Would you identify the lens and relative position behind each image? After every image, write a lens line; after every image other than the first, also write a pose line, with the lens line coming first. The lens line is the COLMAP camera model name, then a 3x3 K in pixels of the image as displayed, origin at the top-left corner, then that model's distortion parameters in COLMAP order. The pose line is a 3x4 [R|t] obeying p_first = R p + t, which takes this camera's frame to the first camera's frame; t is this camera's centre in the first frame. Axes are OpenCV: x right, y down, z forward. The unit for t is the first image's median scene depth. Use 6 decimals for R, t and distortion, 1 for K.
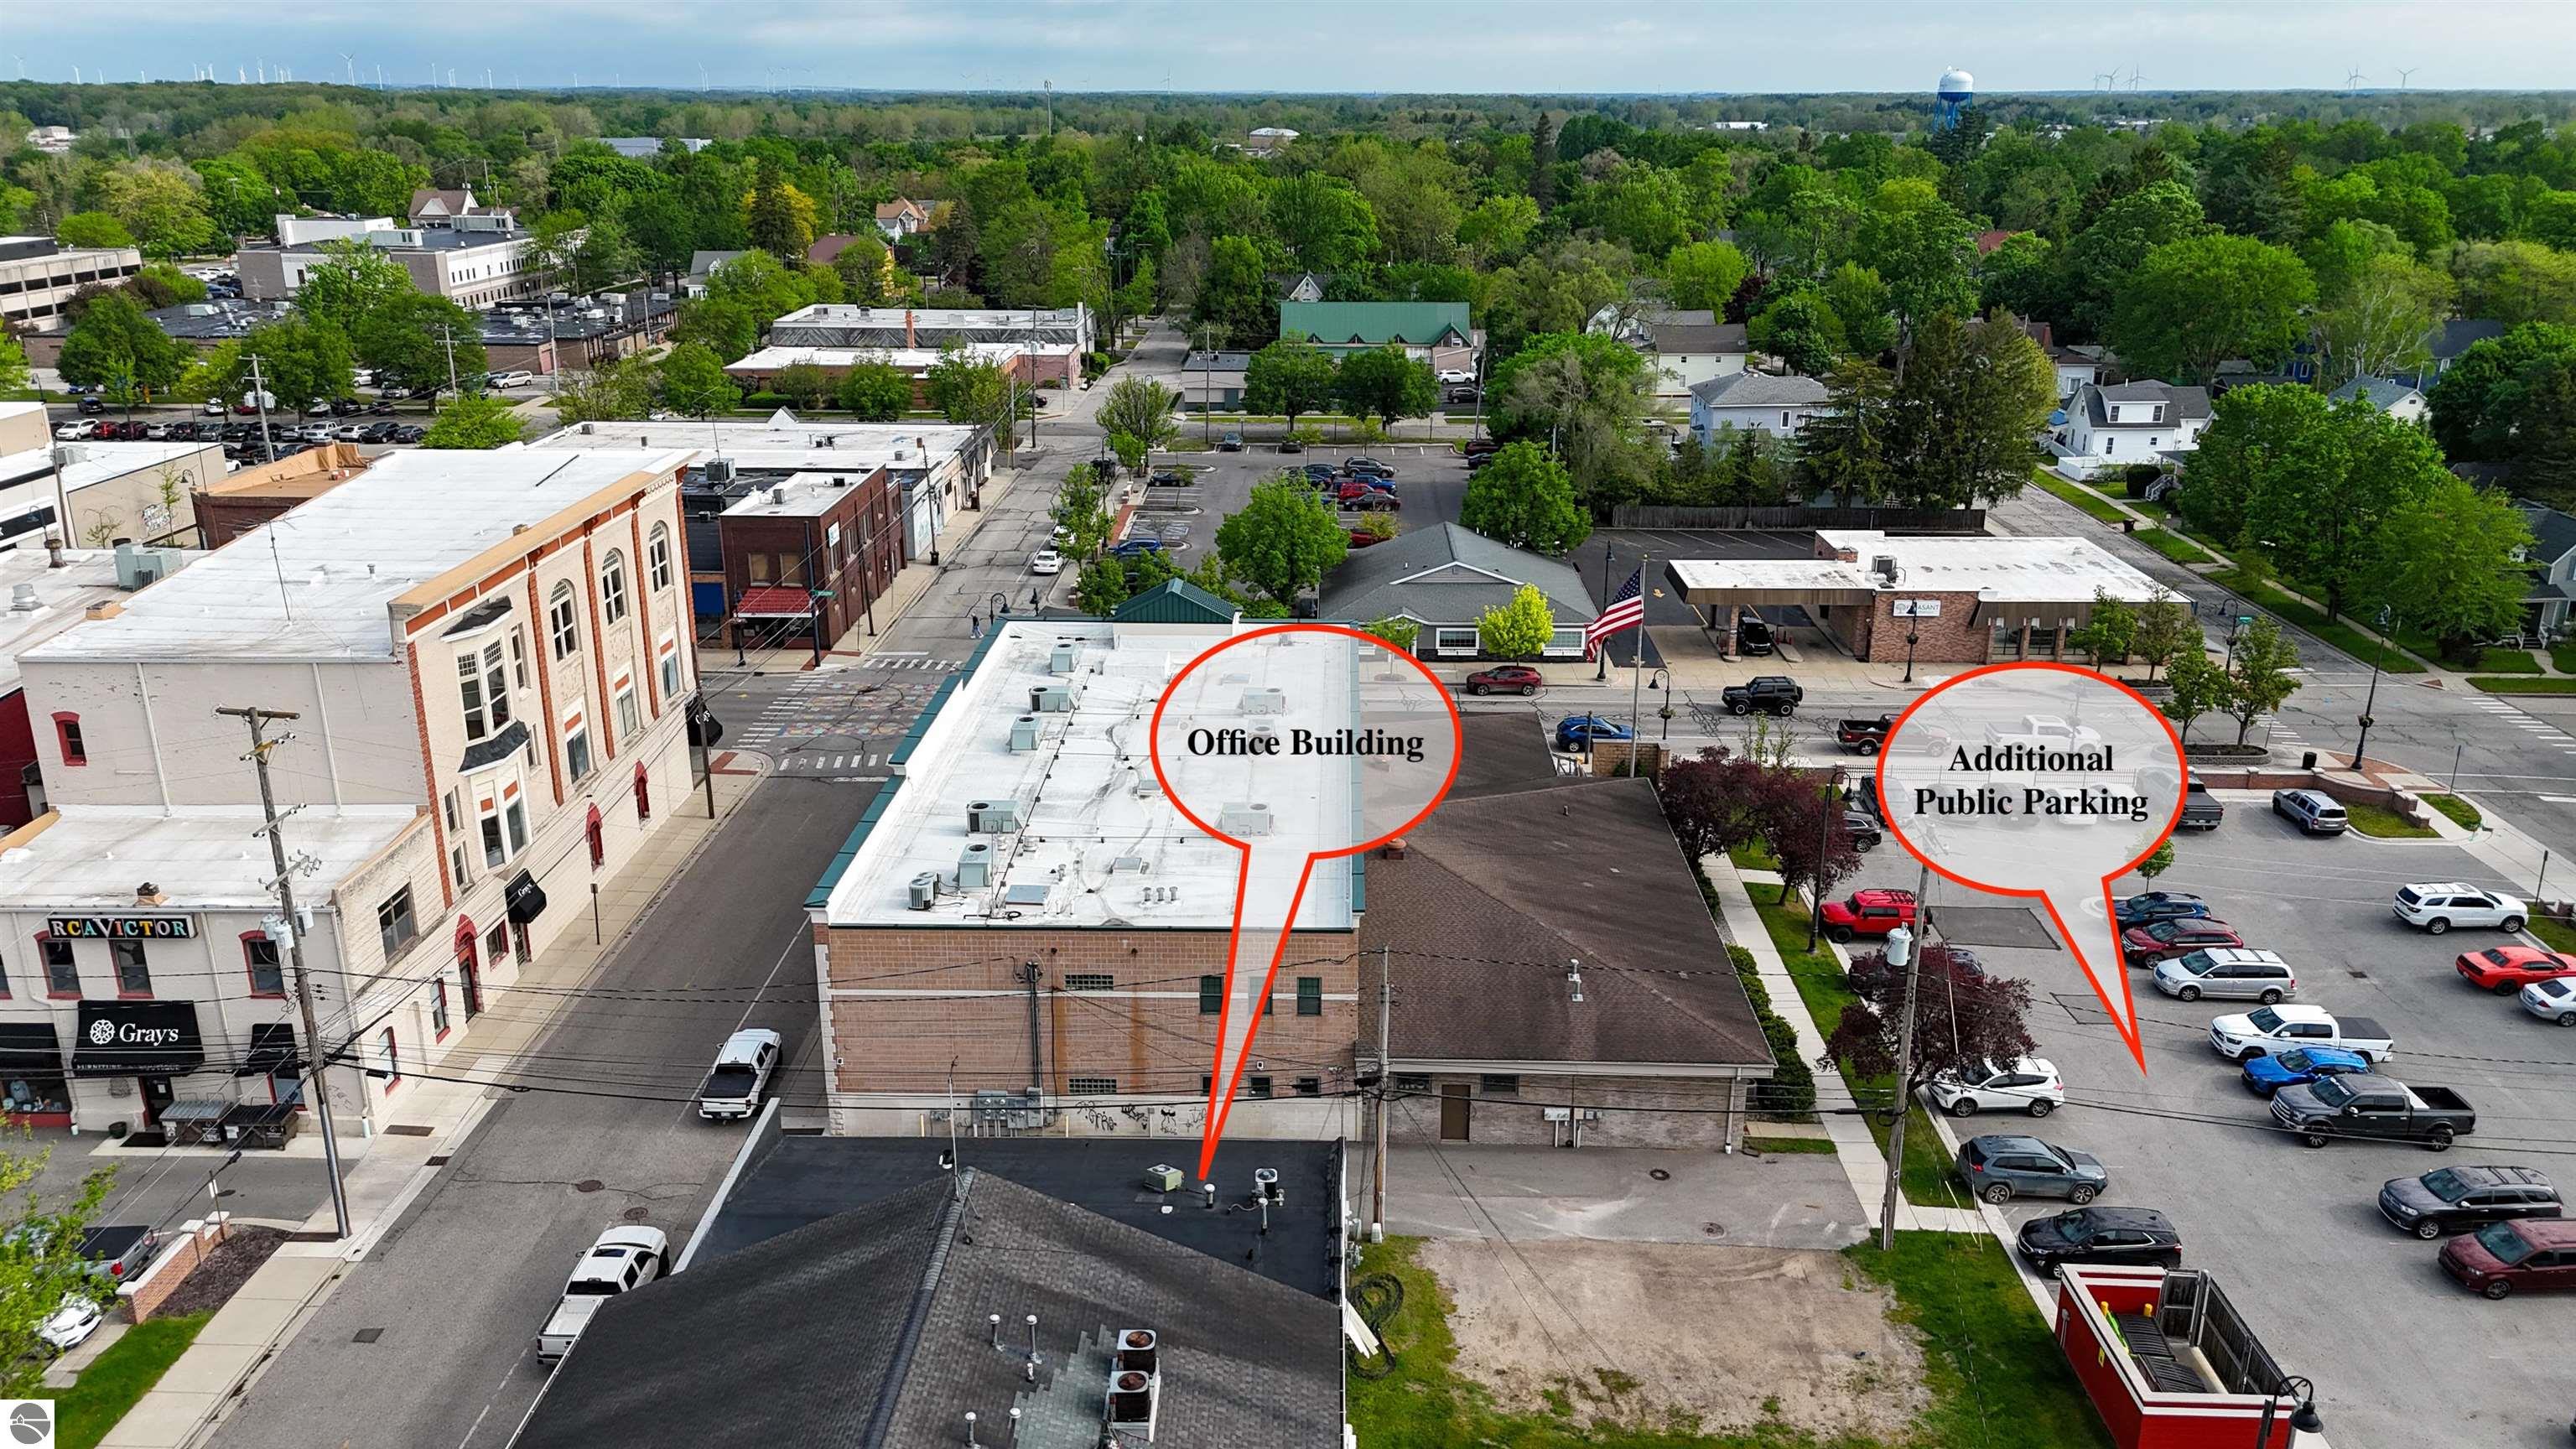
lens RADIAL K [[1896.8, 0, 1285.7], [0, 1896.8, 720.1], [0, 0, 1]] dist [0.081605, -0.084359]
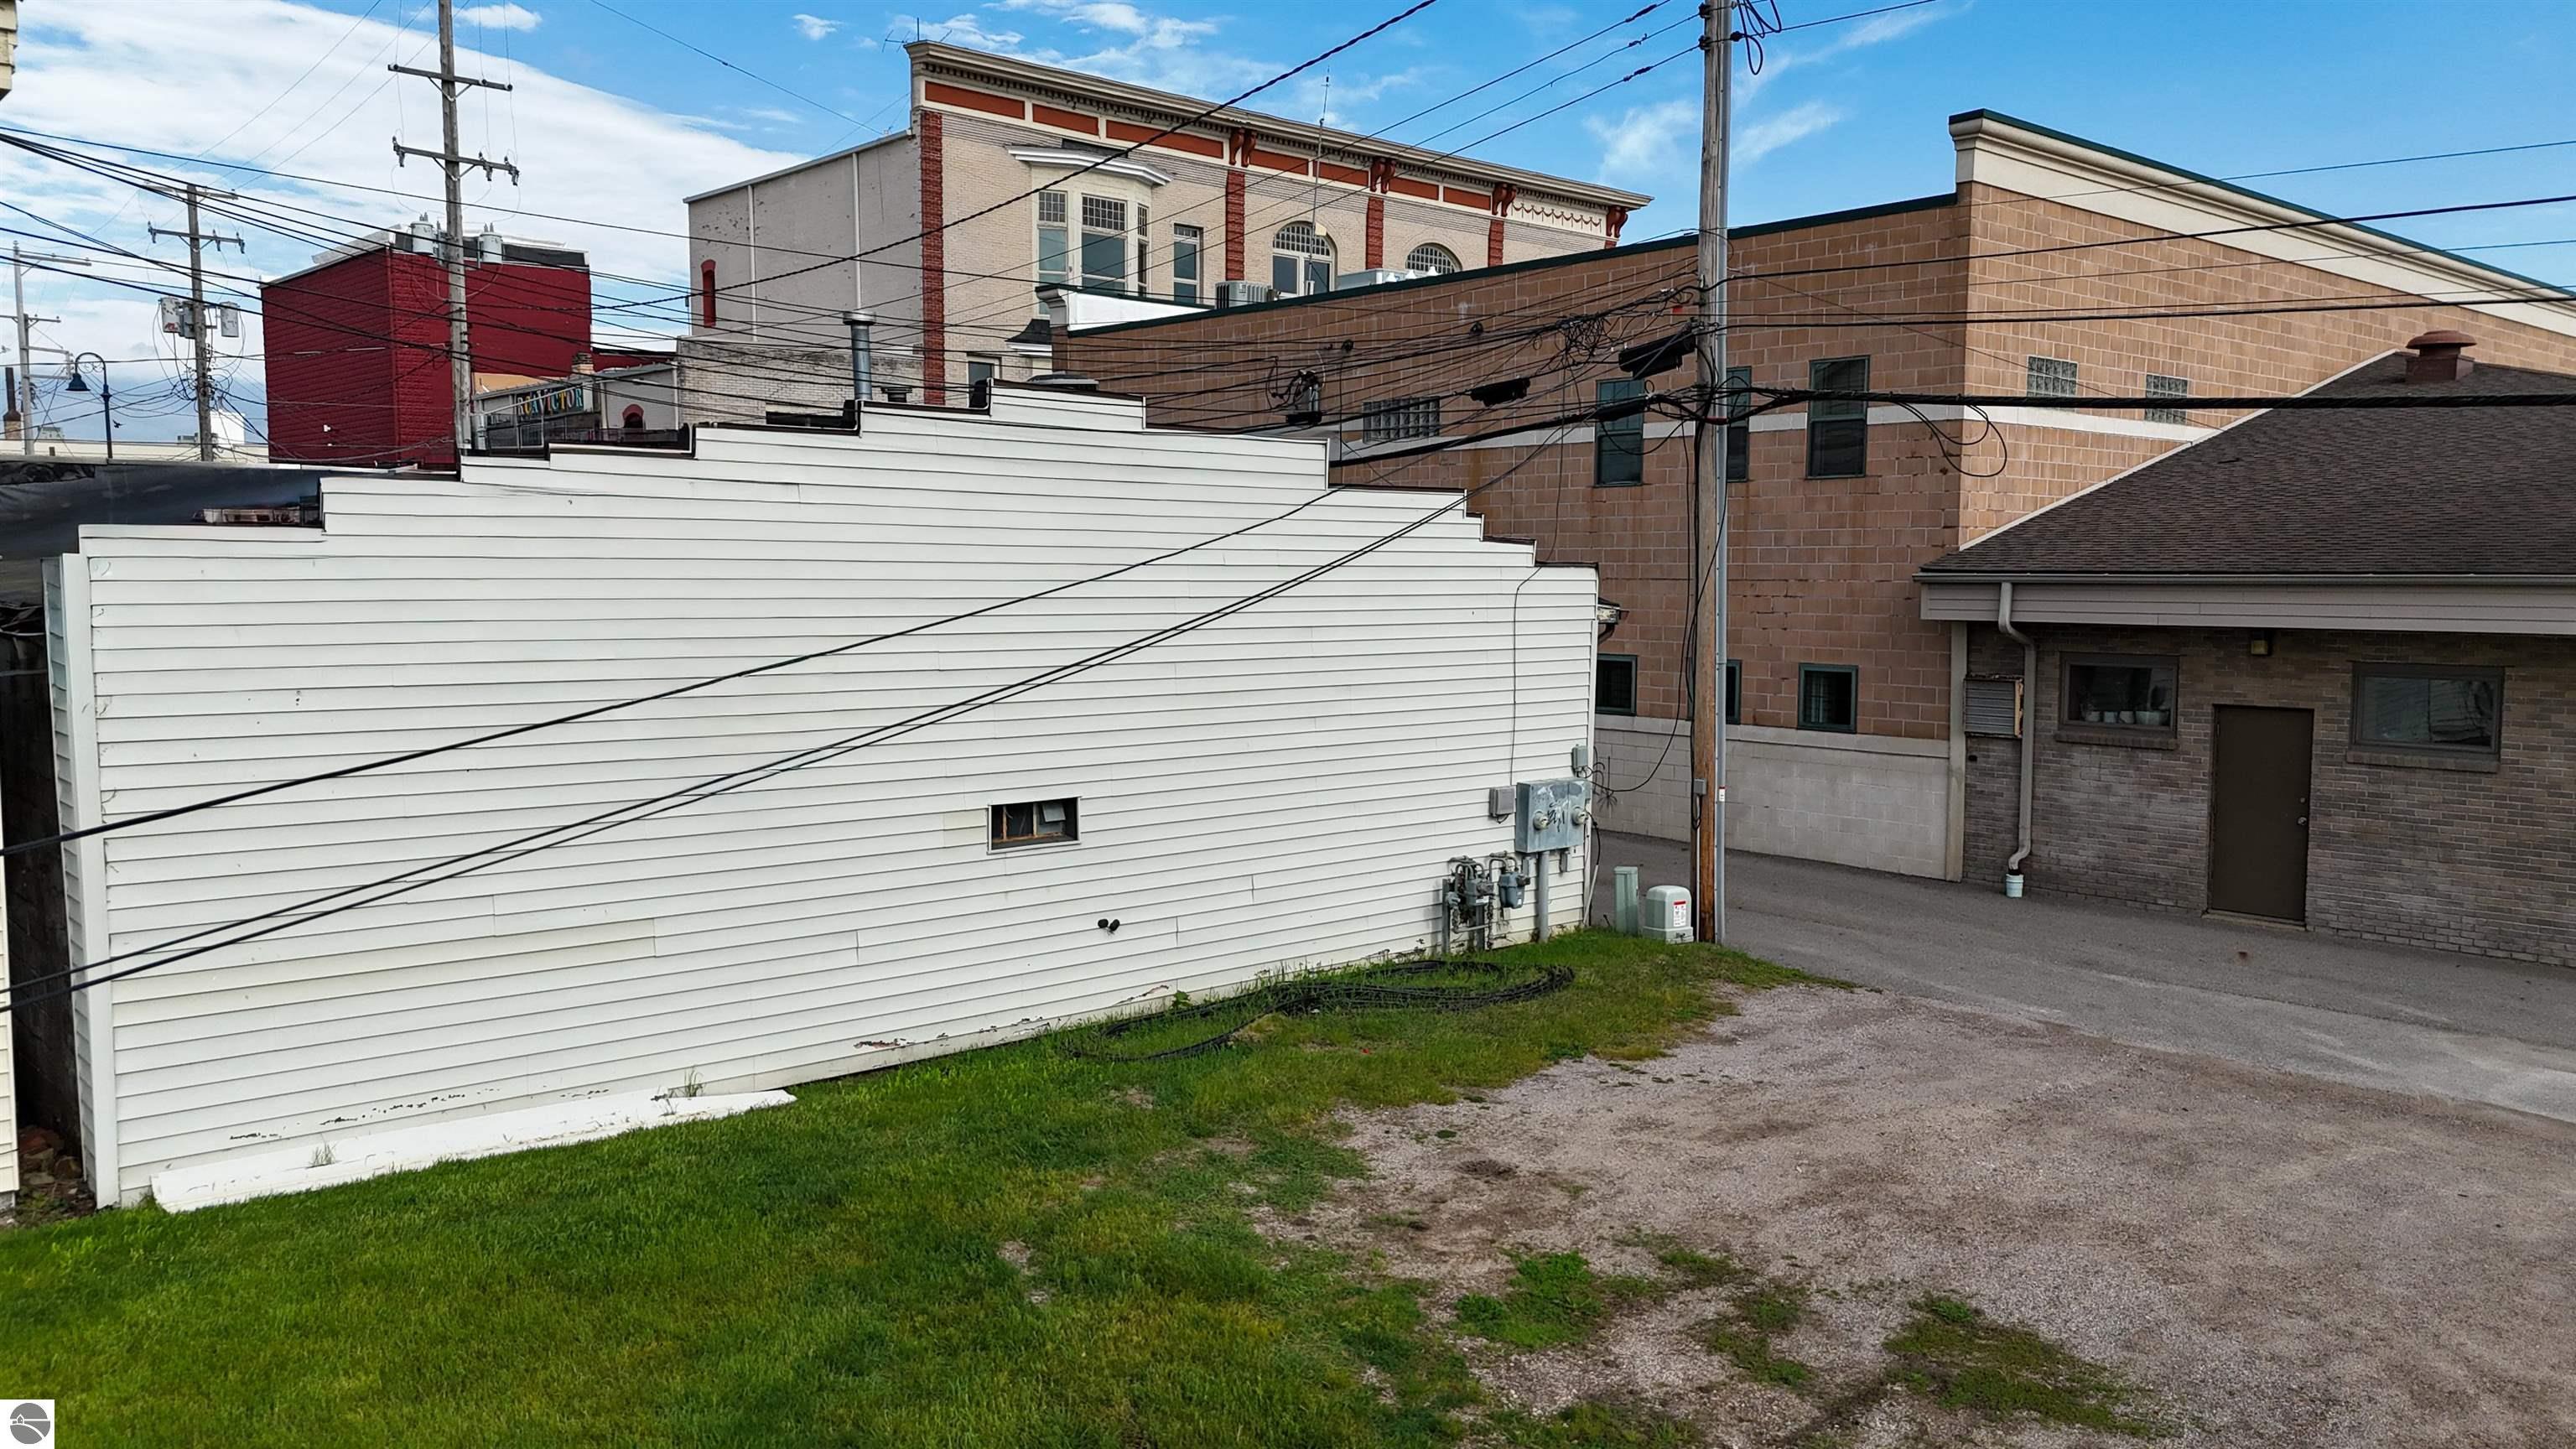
lens RADIAL K [[1896.8, 0, 1285.7], [0, 1896.8, 720.1], [0, 0, 1]] dist [0.081605, -0.084359]
pose [[0.686692, 0.062591, -0.724249, 0.222790], [-0.232355, 0.962922, -0.137088, 0.295800], [0.688815, 0.262420, 0.675774, 0.750050]]
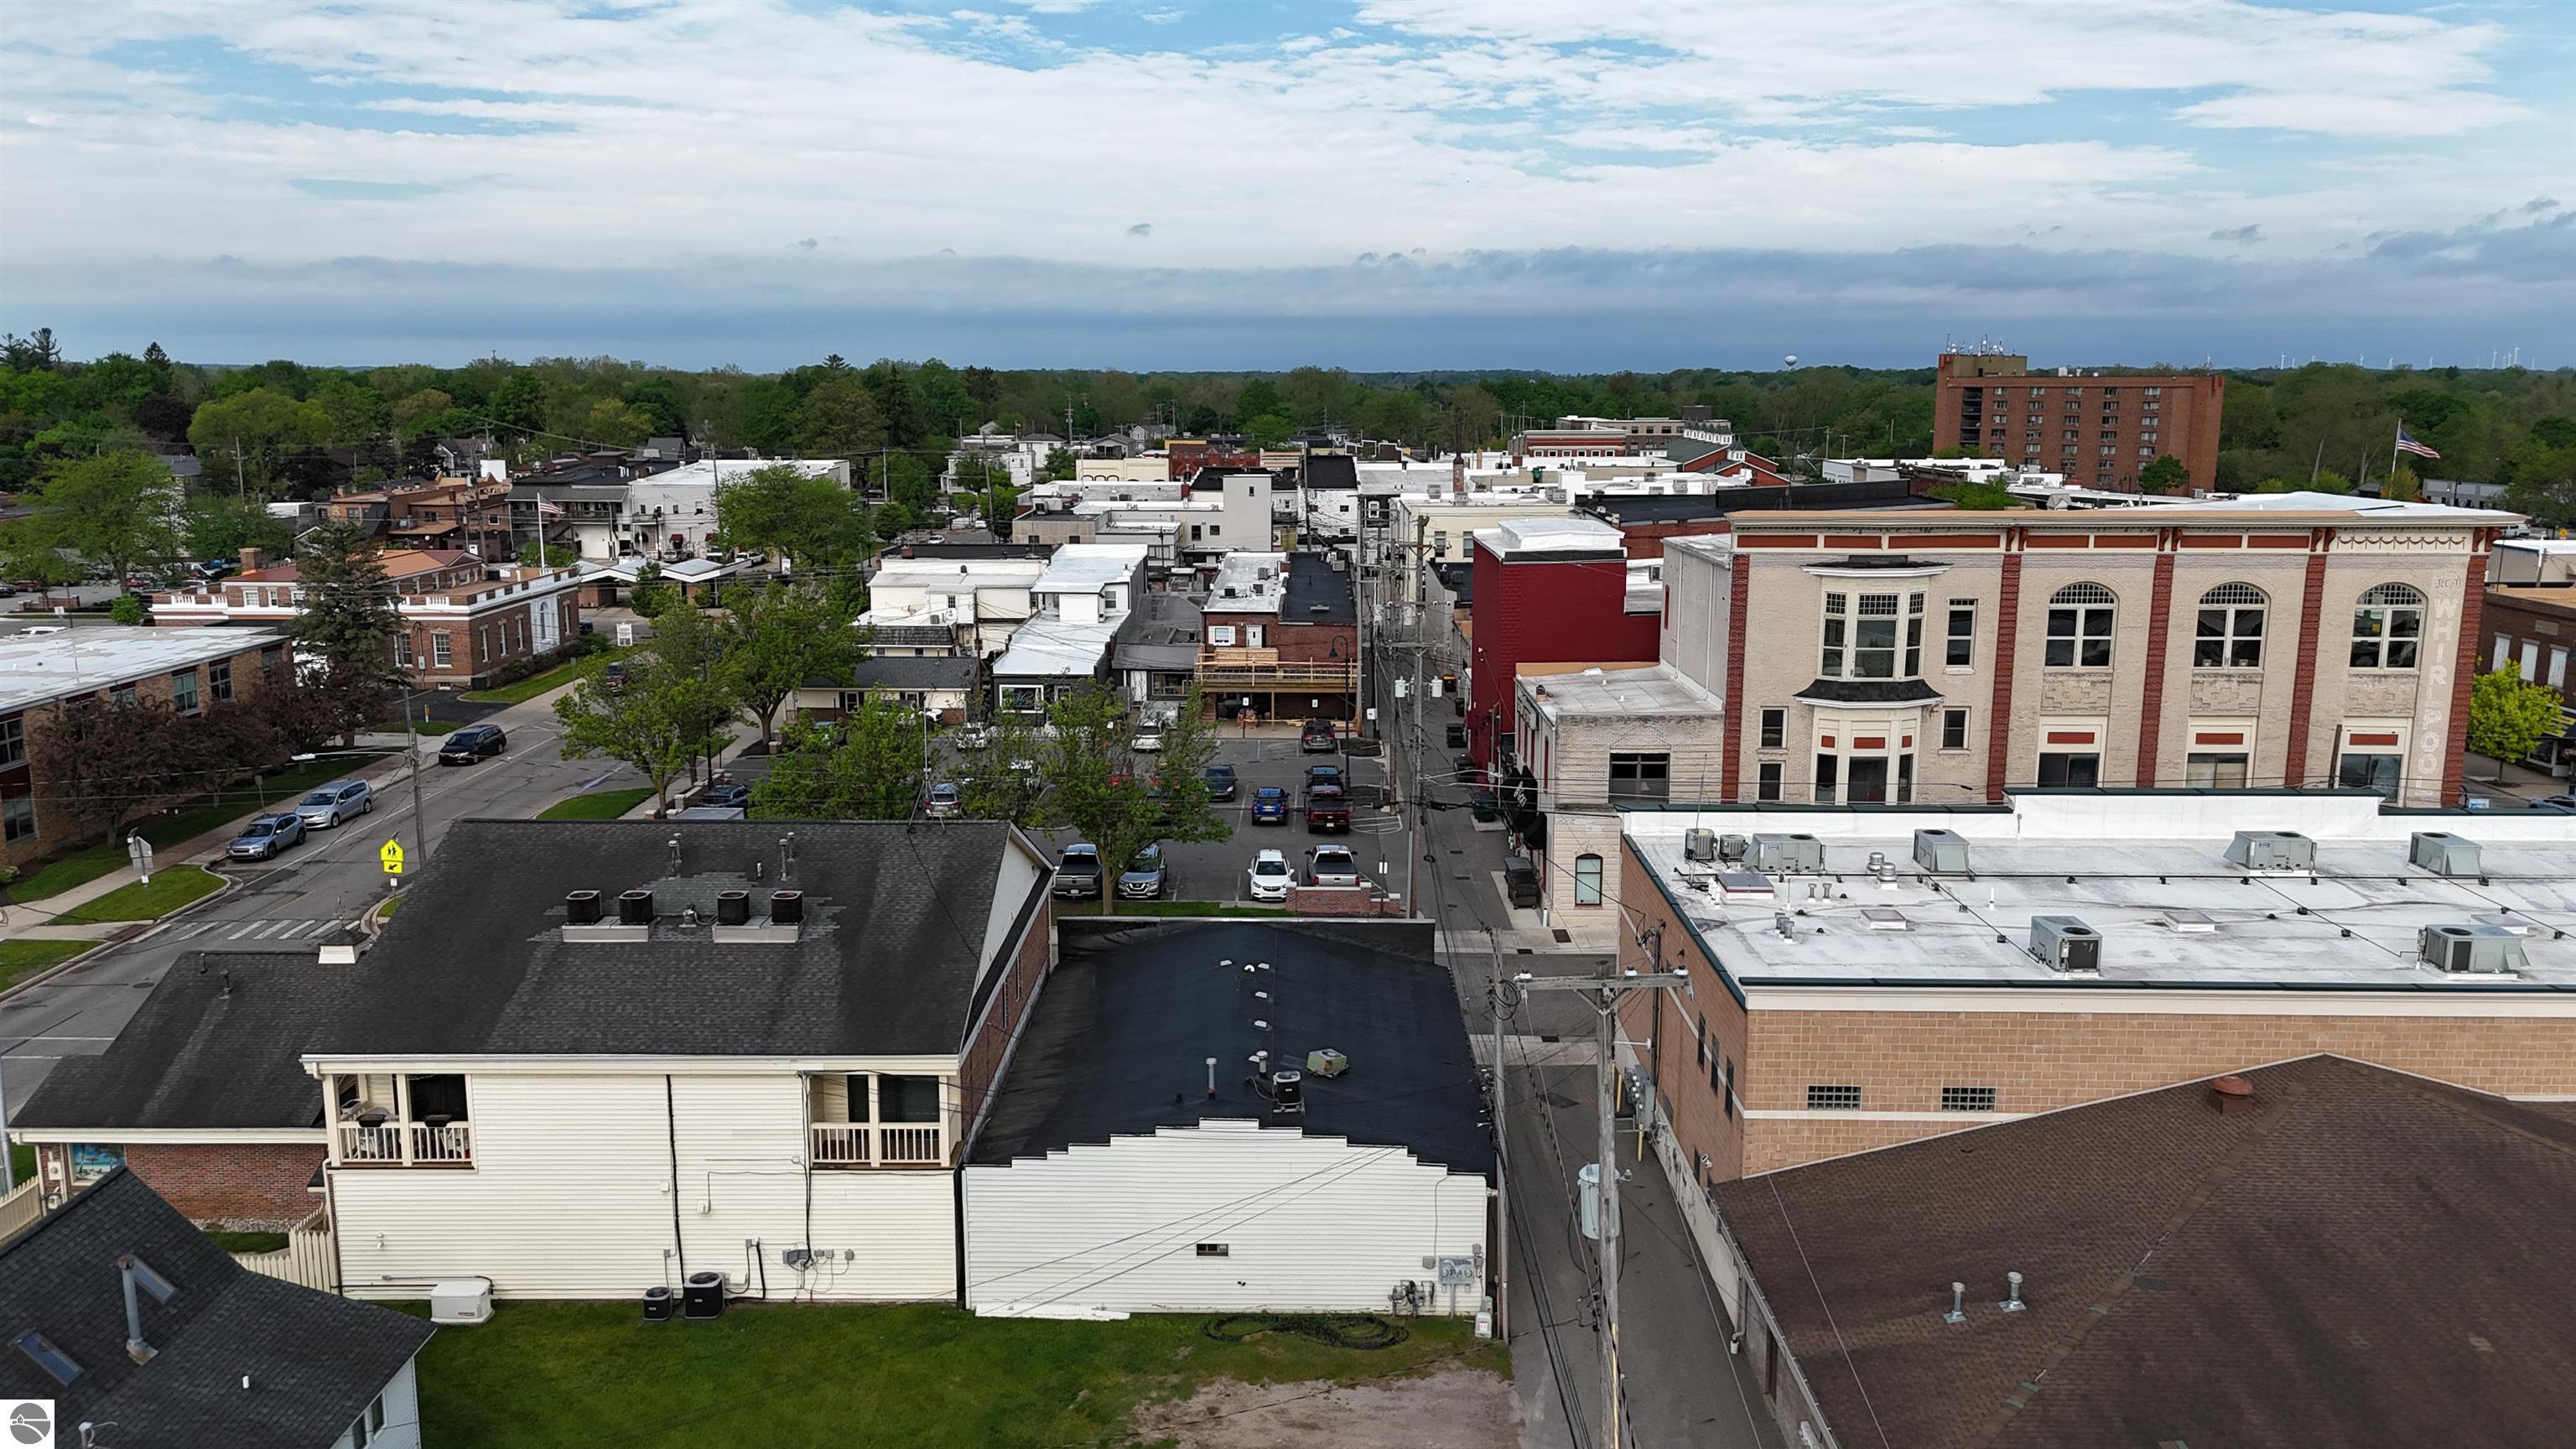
lens RADIAL K [[1894.7, 0, 1284.6], [0, 1894.7, 725.7], [0, 0, 1]] dist [0.121736, -0.206657]
pose [[0.012881, 0.178760, -0.983808, 0.756426], [-0.312062, 0.935467, 0.165890, -0.055769], [0.949974, 0.304873, 0.067834, 0.803985]]
